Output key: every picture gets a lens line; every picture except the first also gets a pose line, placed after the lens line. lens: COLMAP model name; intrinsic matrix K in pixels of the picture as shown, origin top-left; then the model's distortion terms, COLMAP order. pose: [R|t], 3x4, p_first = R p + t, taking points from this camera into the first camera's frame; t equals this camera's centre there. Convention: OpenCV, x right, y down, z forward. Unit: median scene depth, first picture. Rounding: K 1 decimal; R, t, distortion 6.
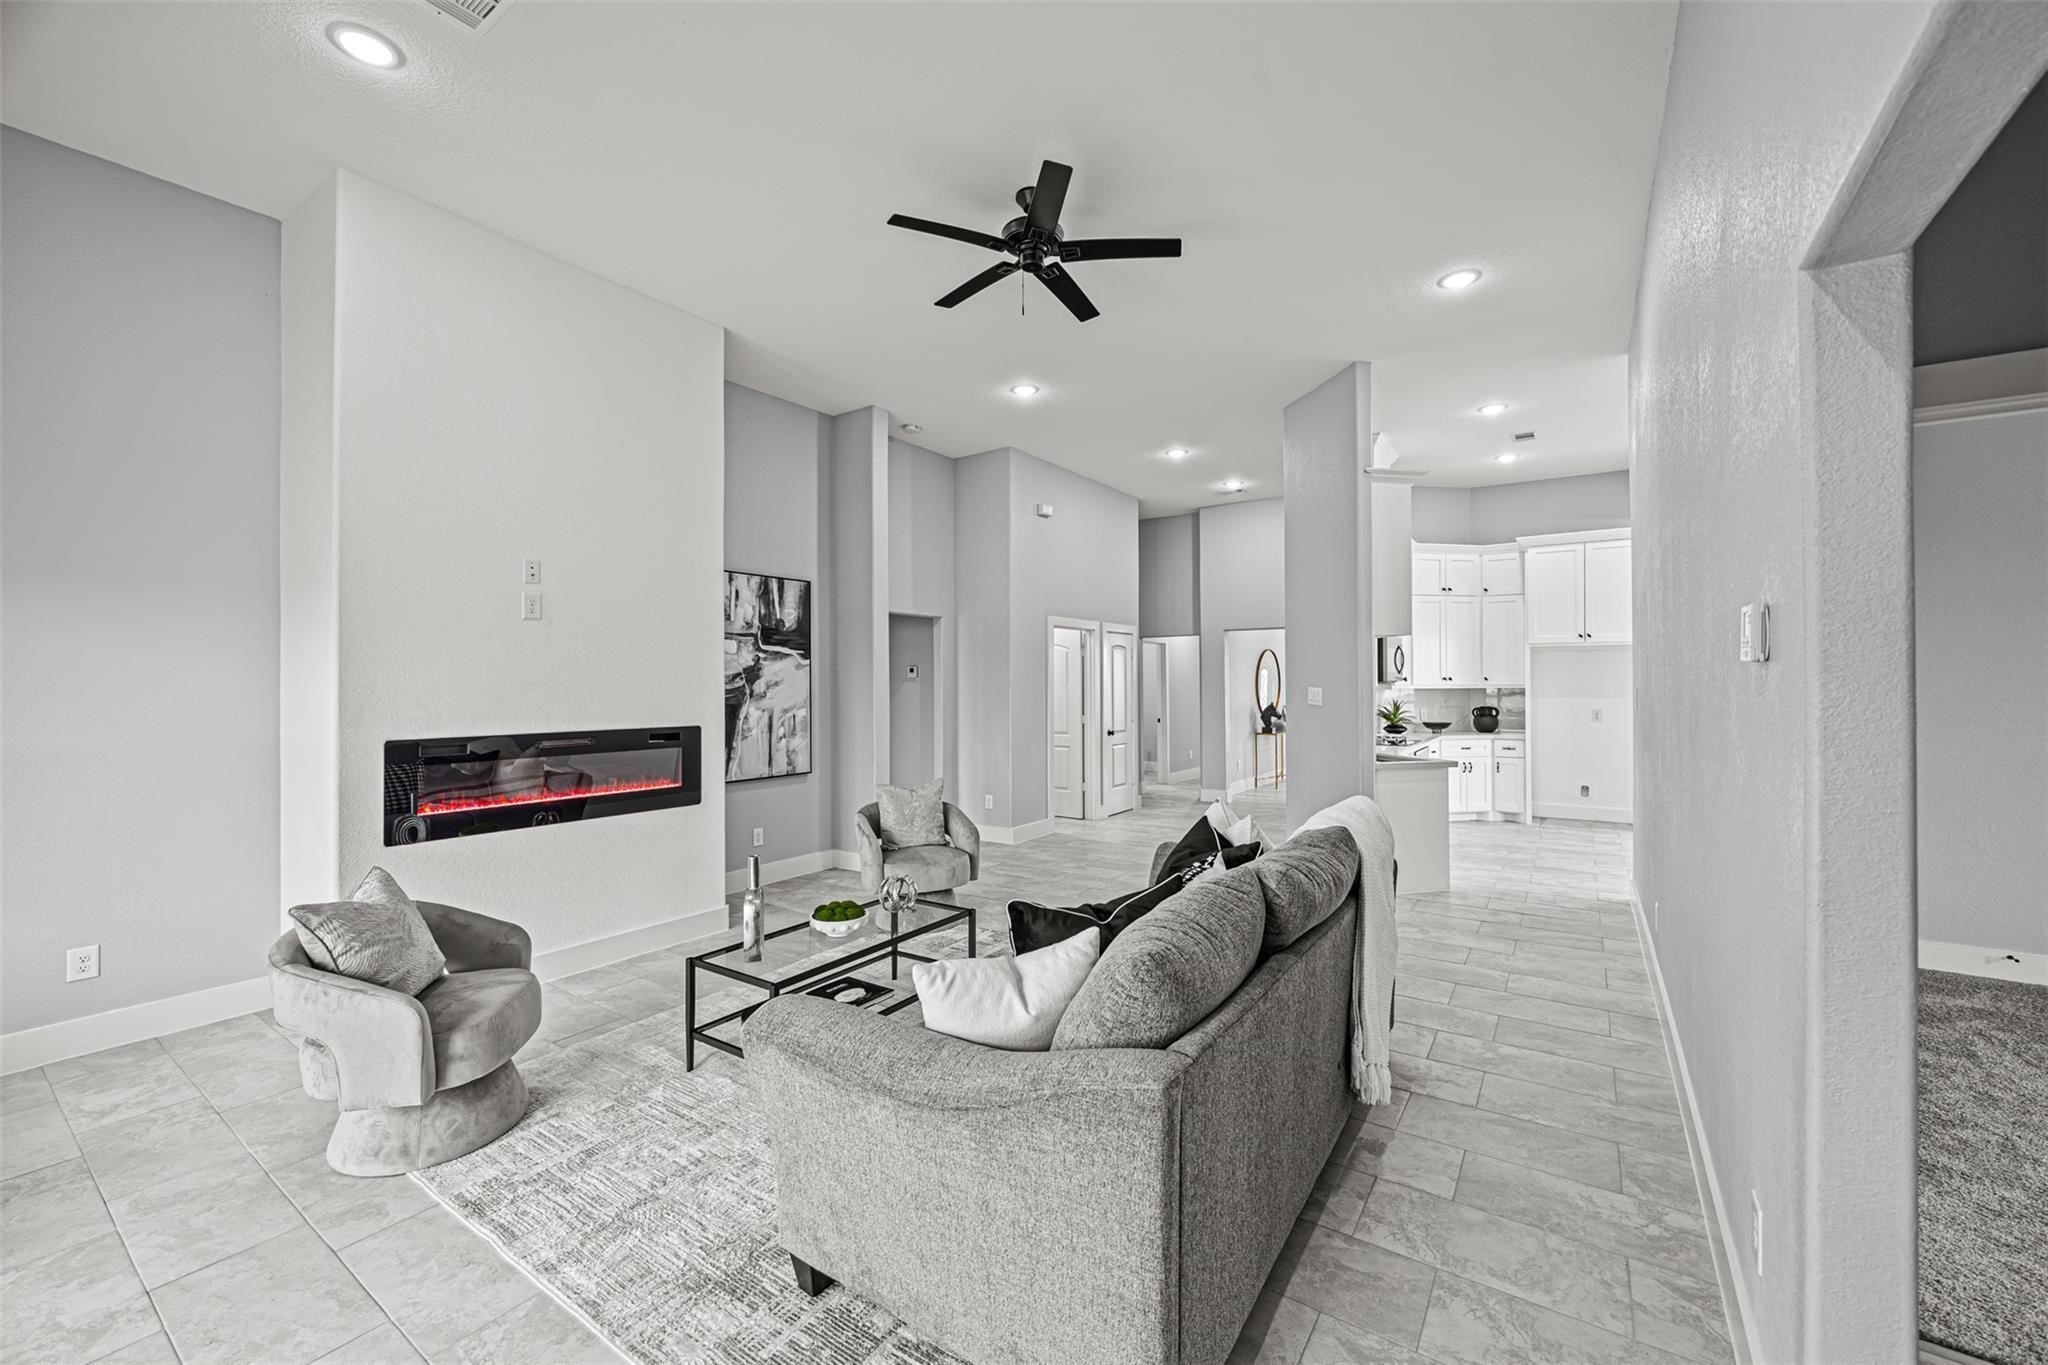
lens RADIAL K [[796.9, 0, 1049.1], [0, 796.9, 679.4], [0, 0, 1]] dist [-0.015625, 0.000058]
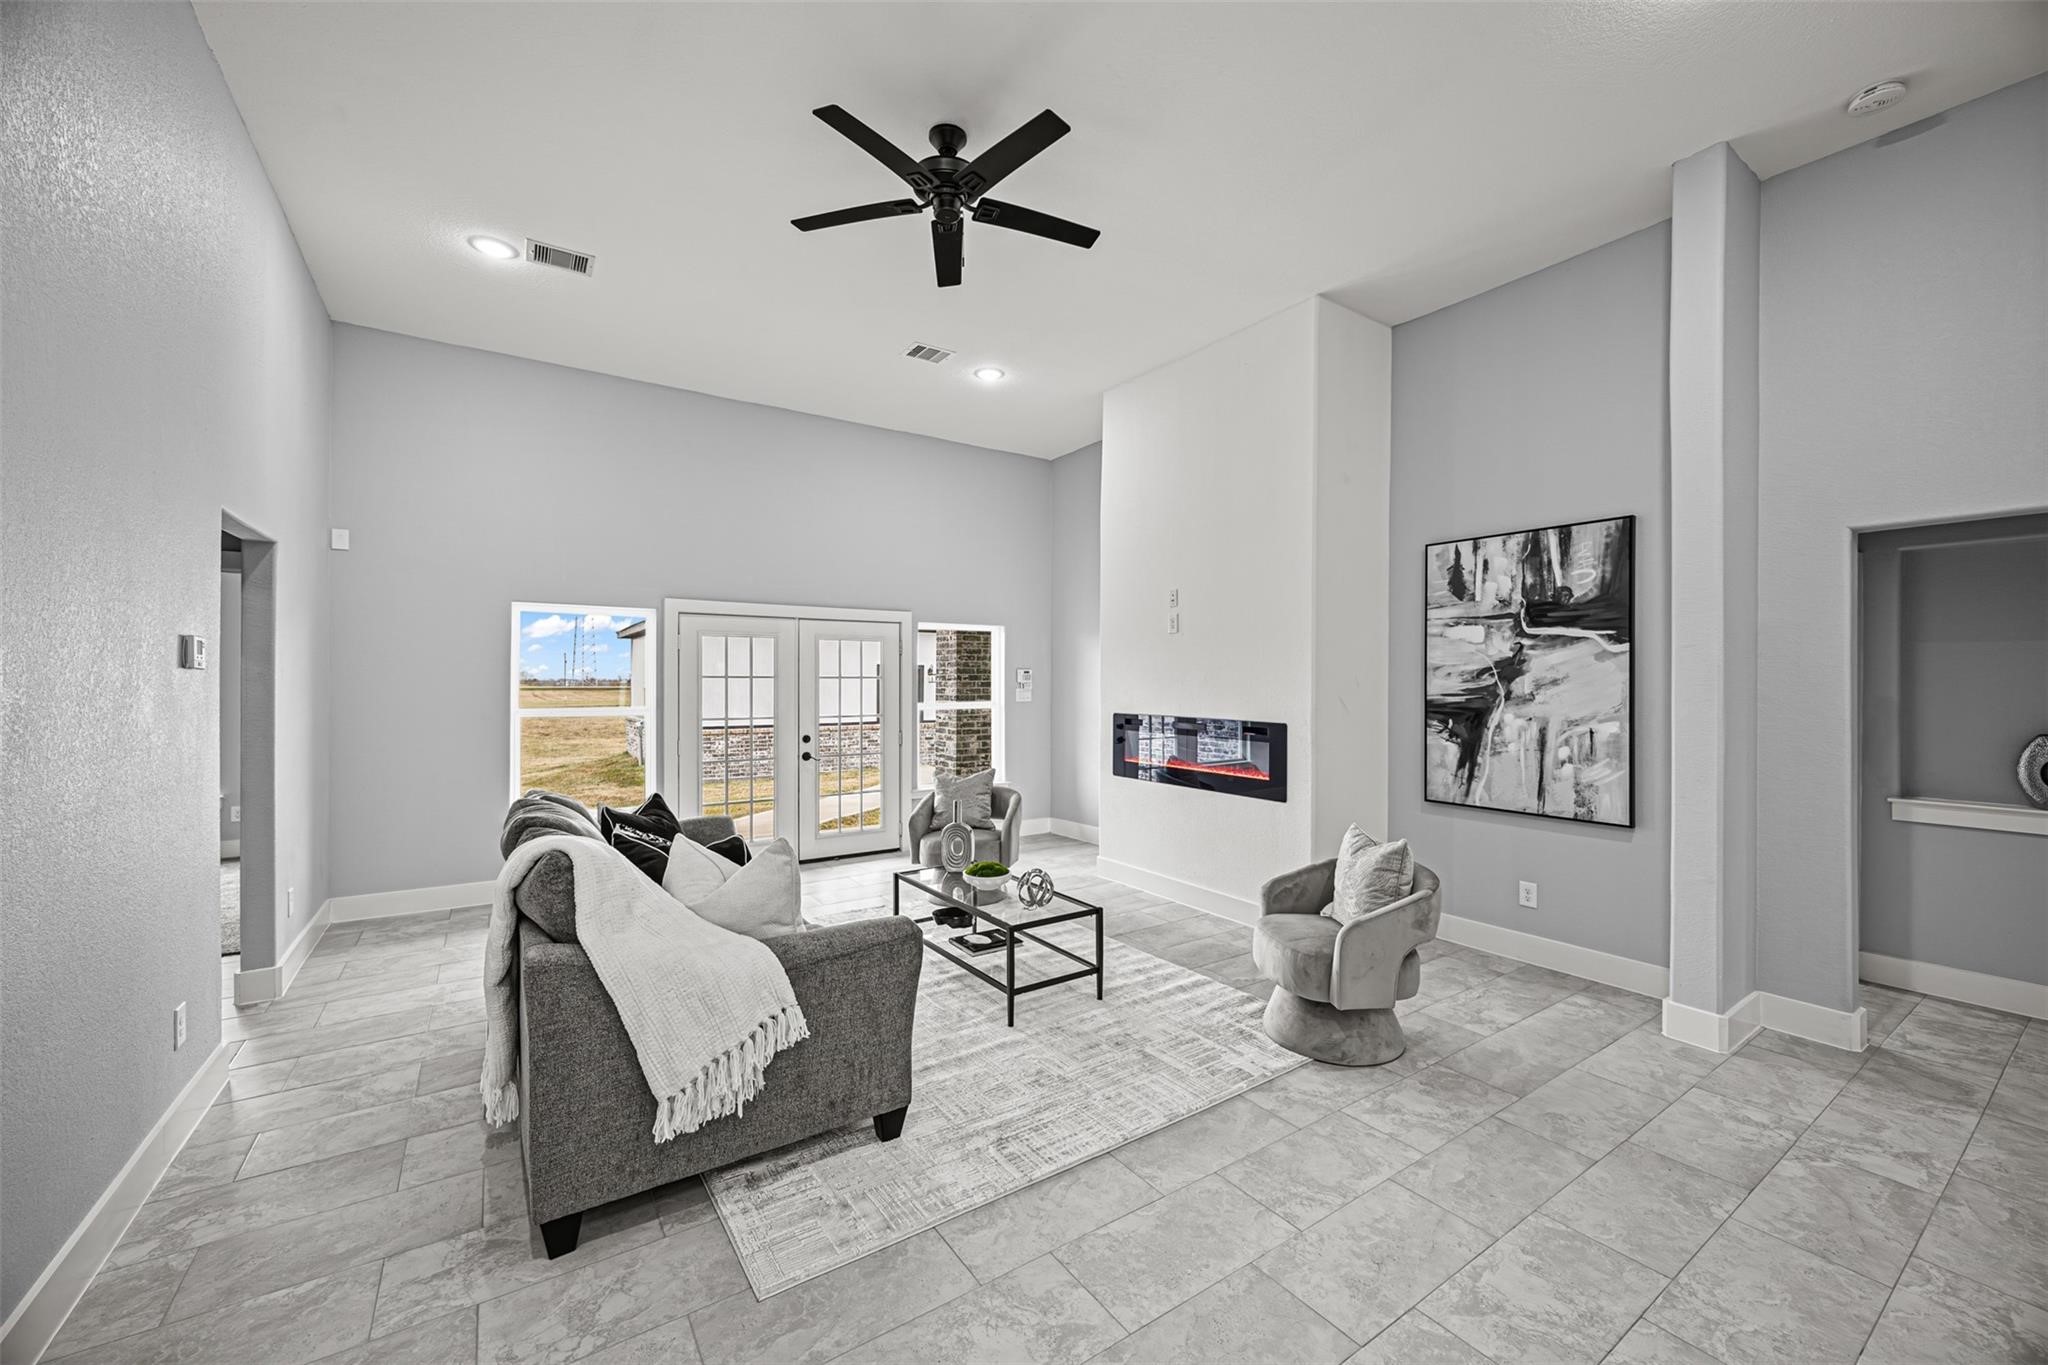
lens RADIAL K [[796.9, 0, 1049.1], [0, 796.9, 679.4], [0, 0, 1]] dist [-0.015625, 0.000058]
pose [[-0.369260, 0.000140, -0.929326, 0.462539], [0.000942, 1.000000, -0.000223, 0.002949], [0.929325, -0.000957, -0.369260, 0.863193]]
